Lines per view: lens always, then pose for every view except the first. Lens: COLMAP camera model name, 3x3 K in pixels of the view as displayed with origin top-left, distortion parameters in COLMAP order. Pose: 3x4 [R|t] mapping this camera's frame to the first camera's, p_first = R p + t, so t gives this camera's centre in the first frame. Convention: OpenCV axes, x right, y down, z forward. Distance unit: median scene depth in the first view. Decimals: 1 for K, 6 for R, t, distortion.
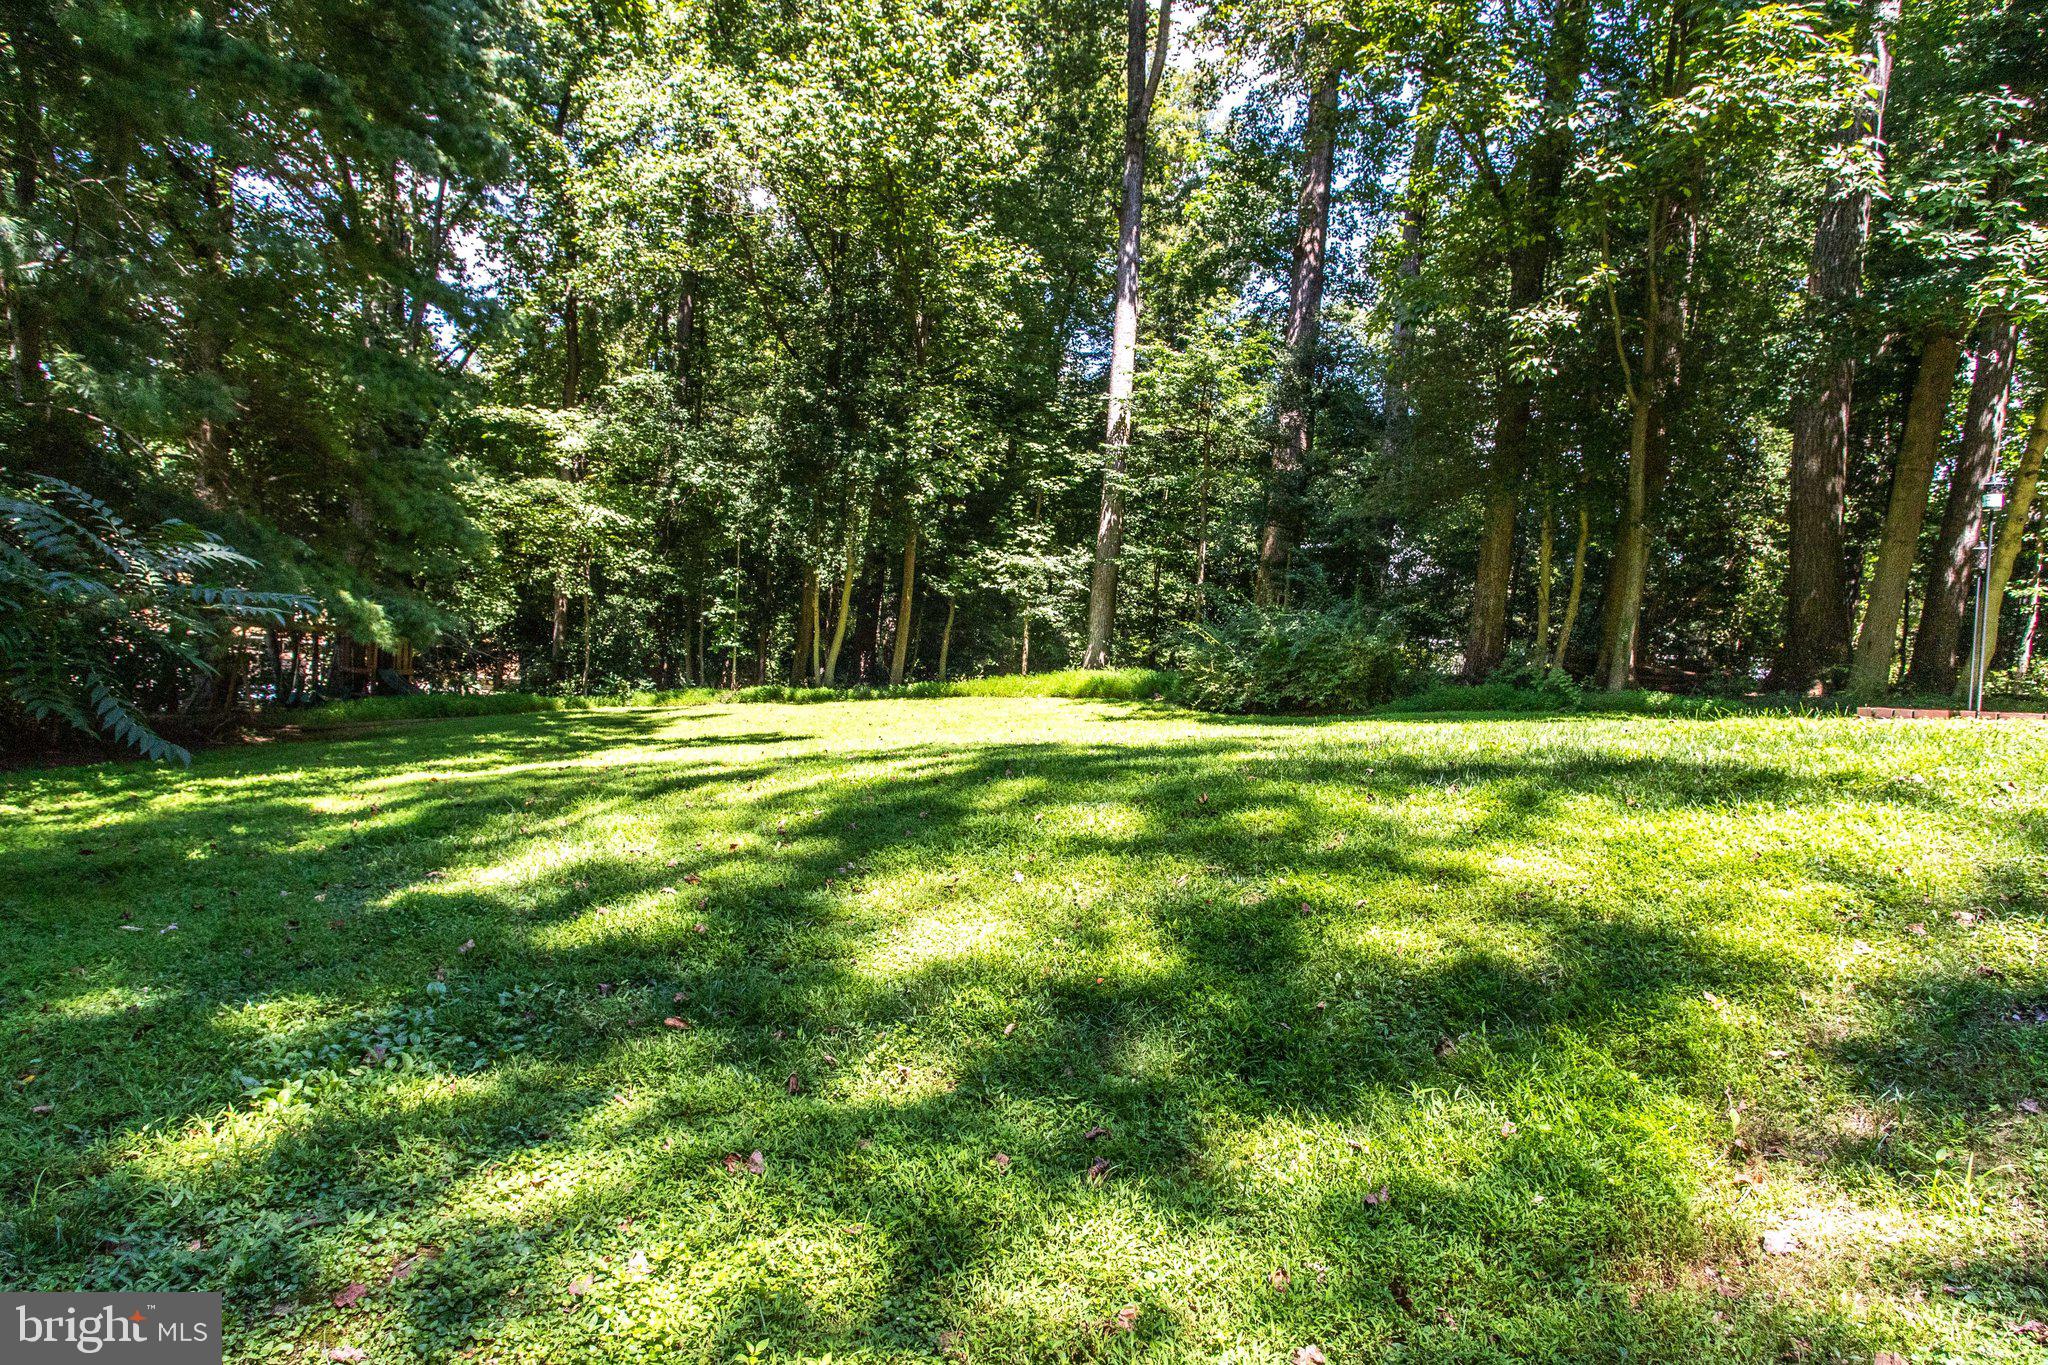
lens RADIAL K [[1216.3, 0, 1017.4], [0, 1216.3, 746.8], [0, 0, 1]] dist [0.000690, -0.003287]
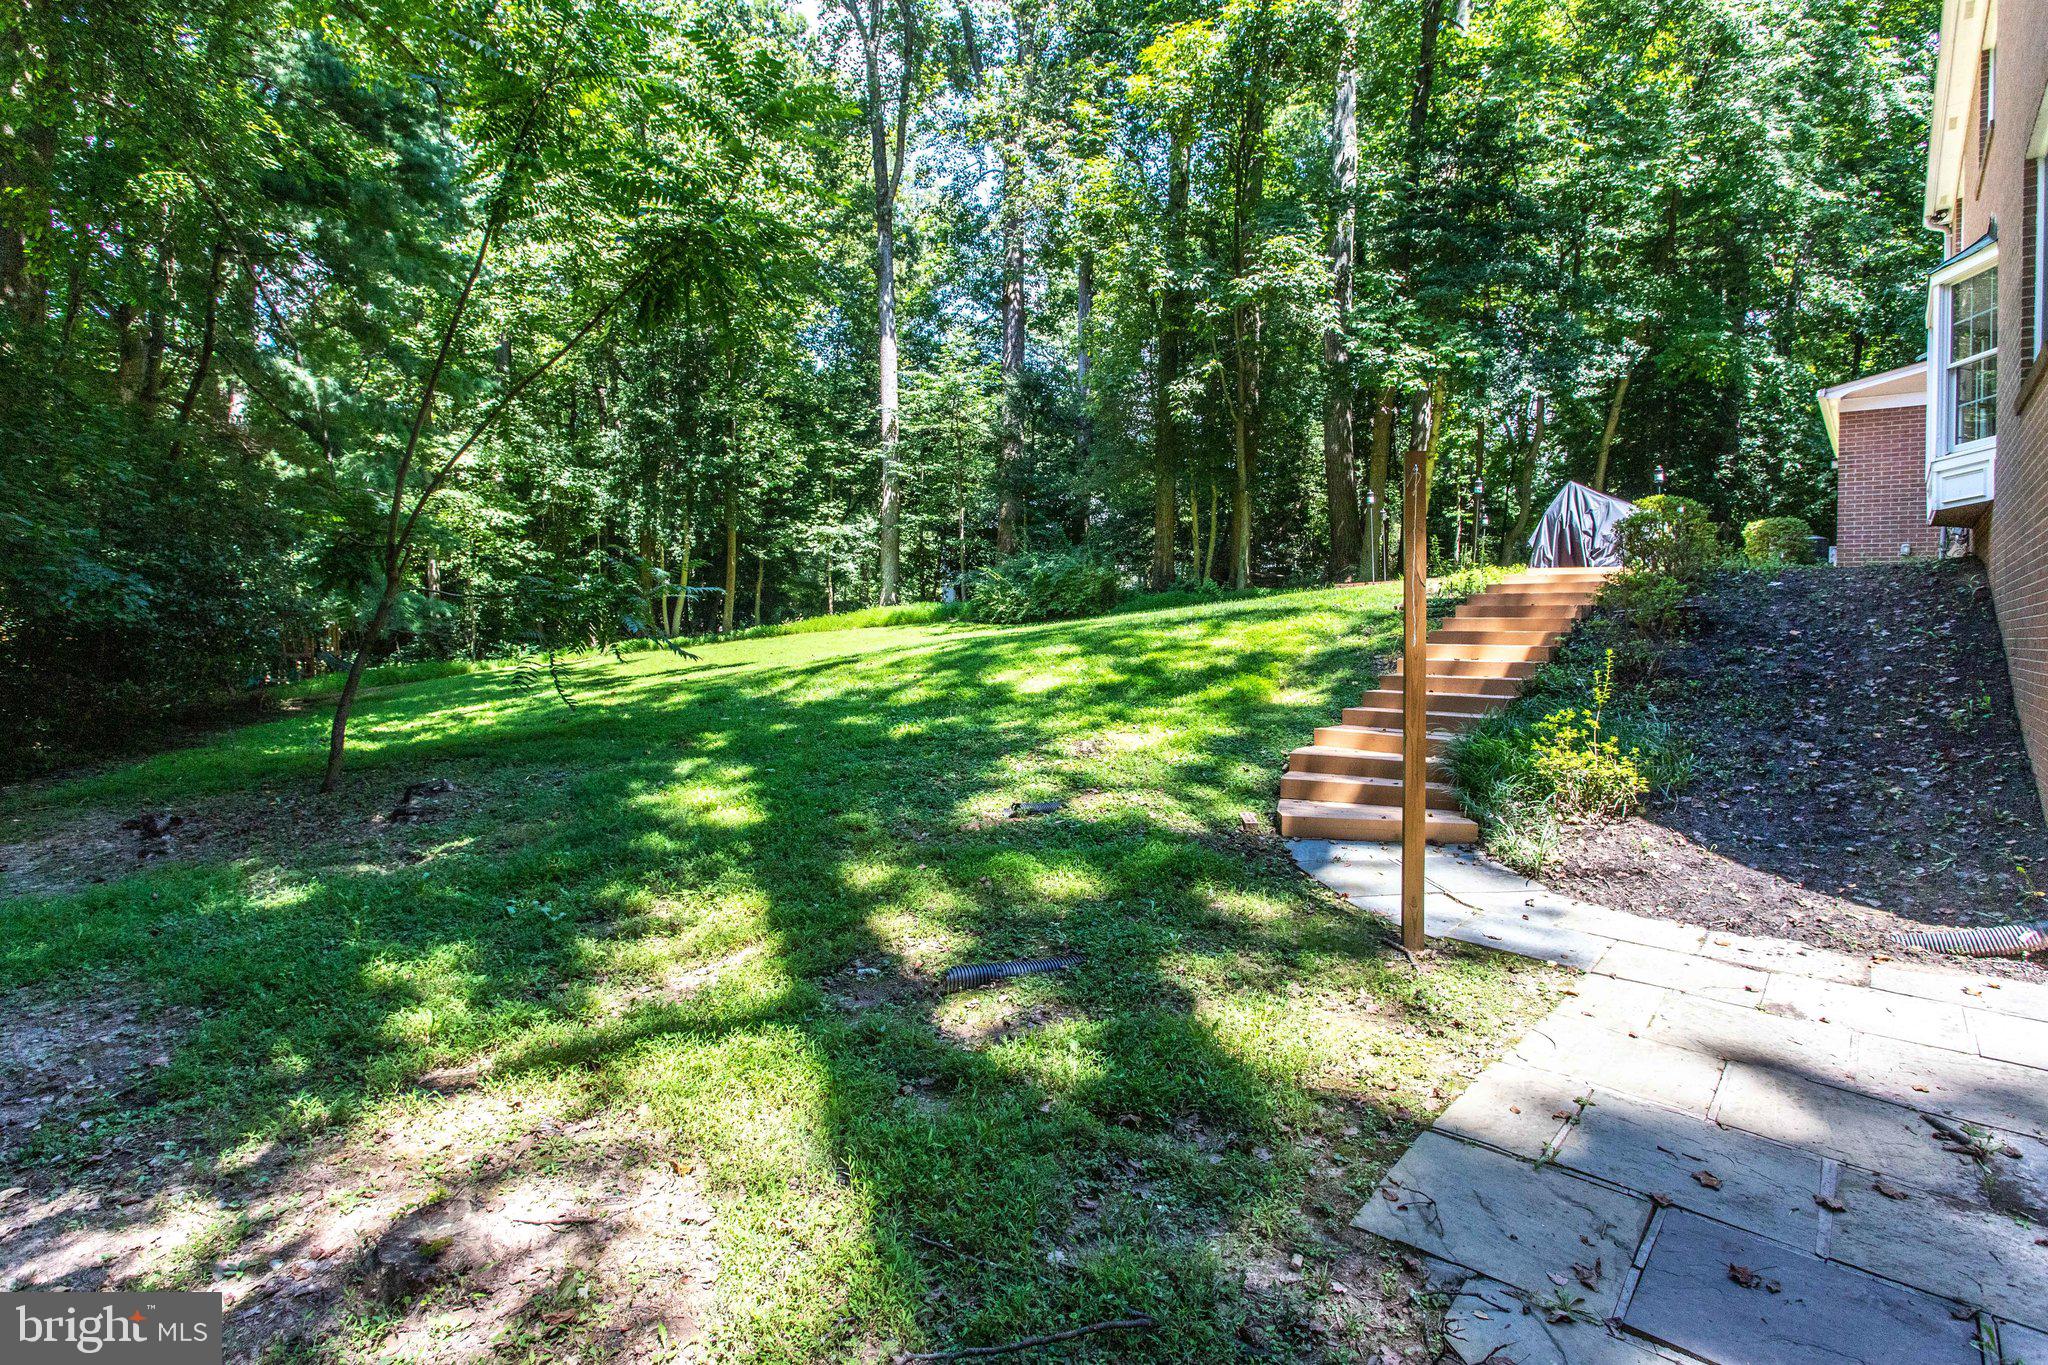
lens RADIAL K [[1013.9, 0, 1024.0], [0, 1013.9, 682.5], [0, 0, 1]] dist [-0.002876, -0.000494]
pose [[0.965918, -0.100354, 0.238603, -0.075834], [0.097439, 0.994952, 0.024009, 0.010002], [-0.239807, 0.000058, 0.970820, -0.150947]]
